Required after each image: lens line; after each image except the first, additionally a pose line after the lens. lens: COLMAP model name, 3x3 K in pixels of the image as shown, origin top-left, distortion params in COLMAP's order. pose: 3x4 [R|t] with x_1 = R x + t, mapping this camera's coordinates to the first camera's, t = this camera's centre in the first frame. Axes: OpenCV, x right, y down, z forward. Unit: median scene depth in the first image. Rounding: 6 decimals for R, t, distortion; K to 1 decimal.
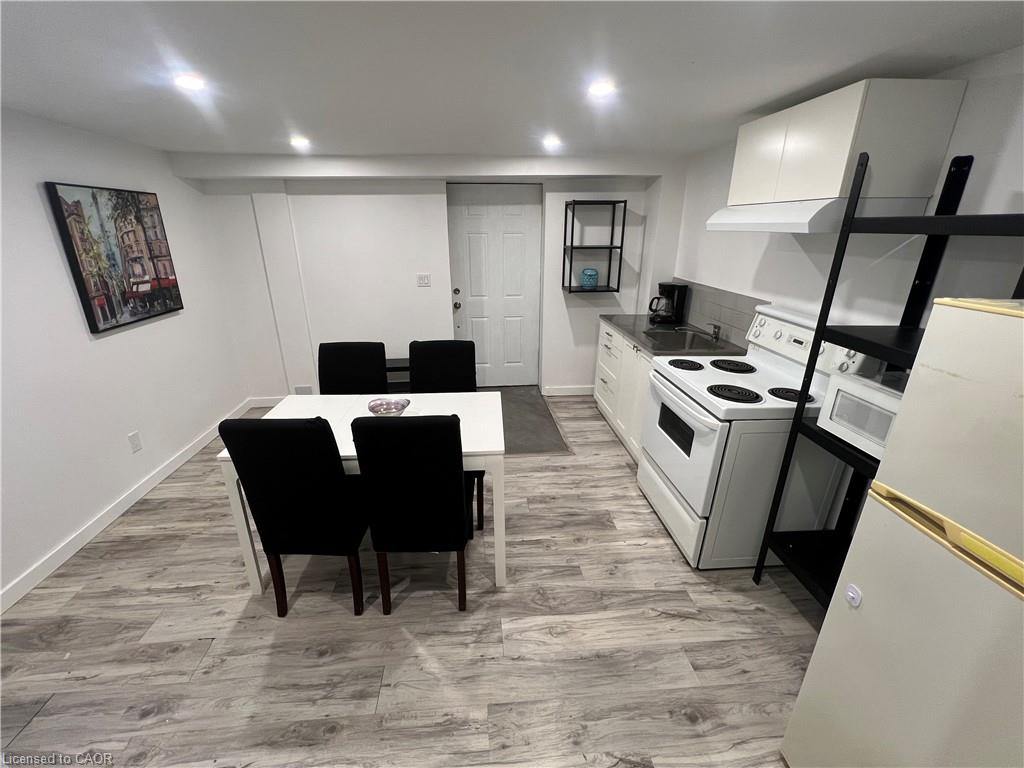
lens RADIAL K [[431.1, 0, 509.3], [0, 431.1, 384.0], [0, 0, 1]] dist [-0.003163, -0.000035]
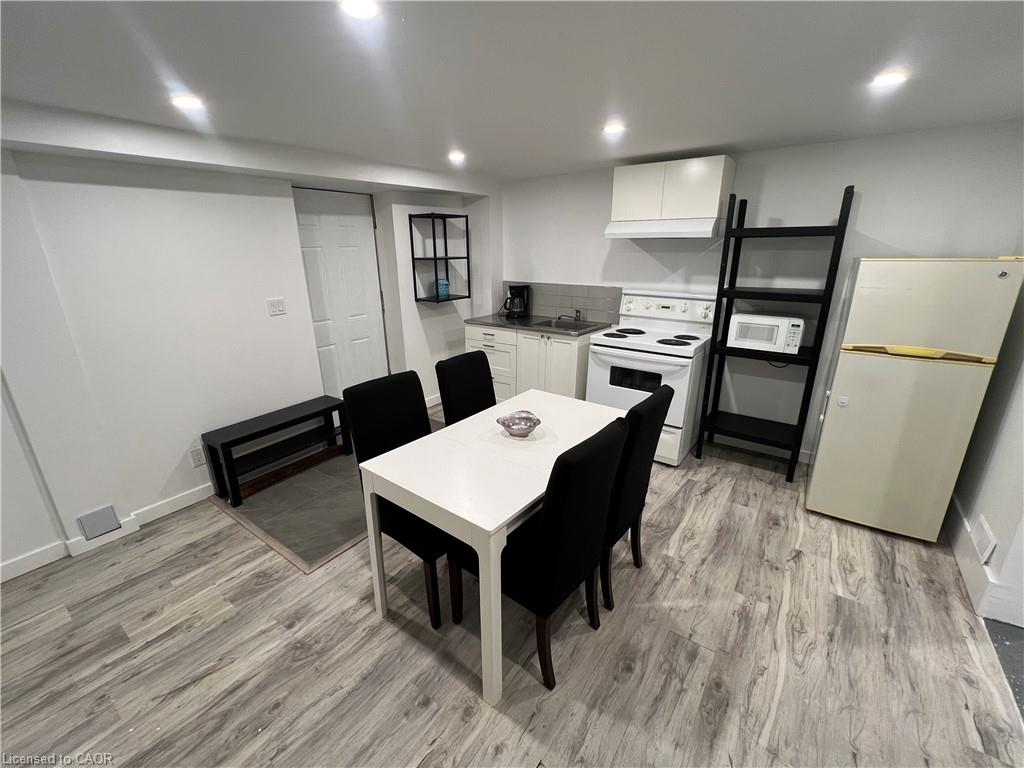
lens RADIAL K [[431.1, 0, 509.3], [0, 431.1, 384.0], [0, 0, 1]] dist [-0.003163, -0.000035]
pose [[0.655463, -0.236845, 0.717128, -0.982424], [0.267322, 0.960838, 0.073000, -0.103785], [-0.706333, 0.143855, 0.693108, 0.372577]]
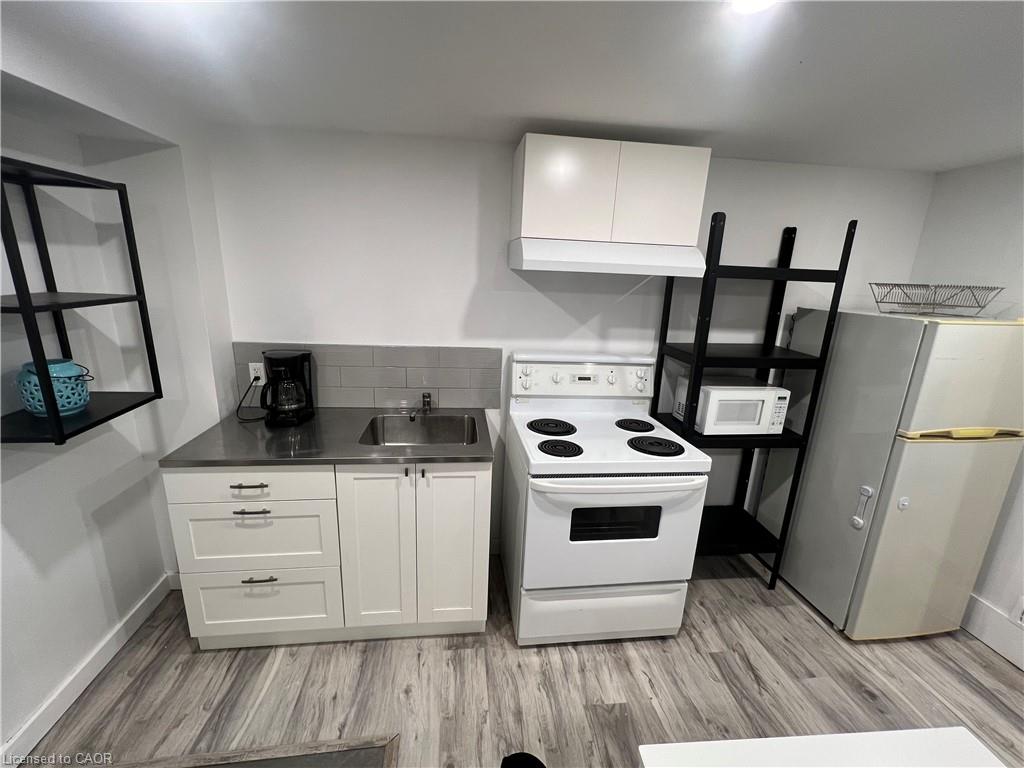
lens RADIAL K [[431.1, 0, 509.3], [0, 431.1, 384.0], [0, 0, 1]] dist [-0.003163, -0.000035]
pose [[-0.032940, -0.264625, 0.963789, -0.321761], [0.305140, 0.915608, 0.261825, -0.435212], [-0.951738, 0.302715, 0.050588, 1.204468]]
